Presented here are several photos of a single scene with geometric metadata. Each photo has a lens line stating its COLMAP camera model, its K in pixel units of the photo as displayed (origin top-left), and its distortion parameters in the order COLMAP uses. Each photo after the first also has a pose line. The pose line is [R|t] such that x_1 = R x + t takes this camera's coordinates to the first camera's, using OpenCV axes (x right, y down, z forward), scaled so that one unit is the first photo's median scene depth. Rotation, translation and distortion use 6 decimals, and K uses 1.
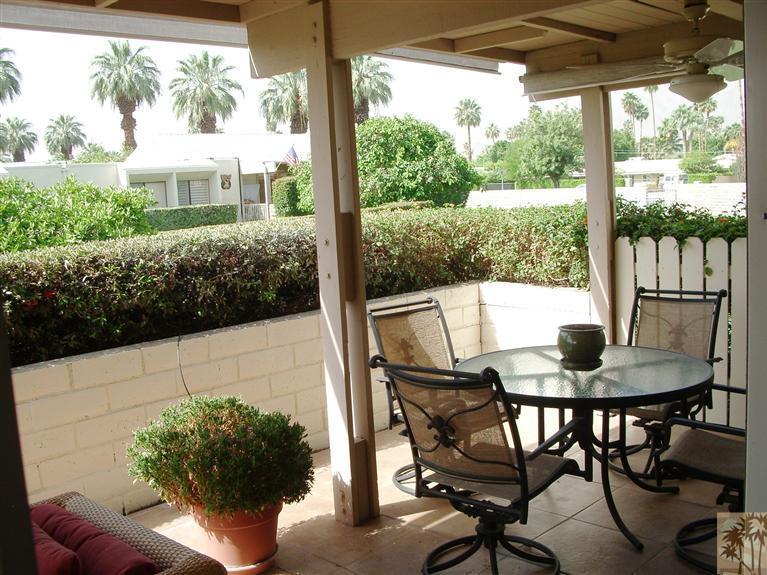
lens RADIAL K [[775.8, 0, 383.5], [0, 775.8, 287.5], [0, 0, 1]] dist [-0.252324, 0.239117]
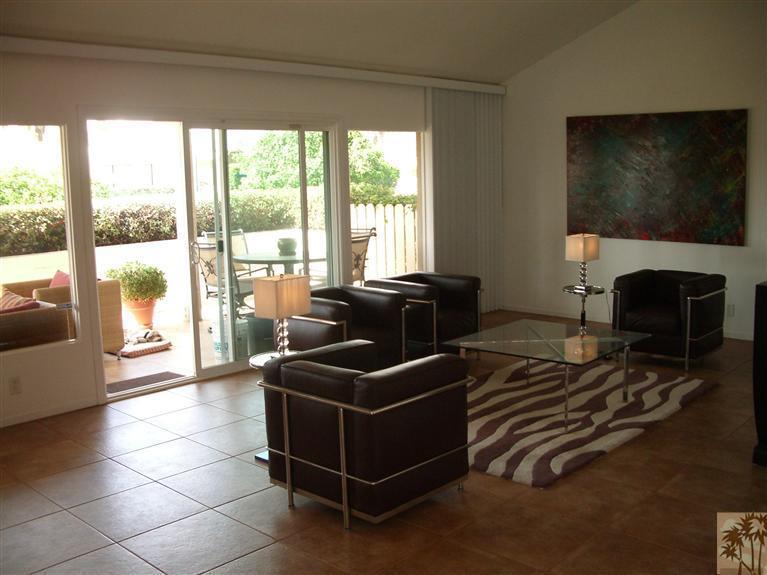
lens RADIAL K [[775.8, 0, 383.5], [0, 775.8, 287.5], [0, 0, 1]] dist [-0.252324, 0.239117]
pose [[0.999007, 0.021880, 0.038799, 0.353145], [-0.022568, 0.999594, 0.017377, 0.117638], [-0.038403, -0.018235, 0.999096, -1.038227]]
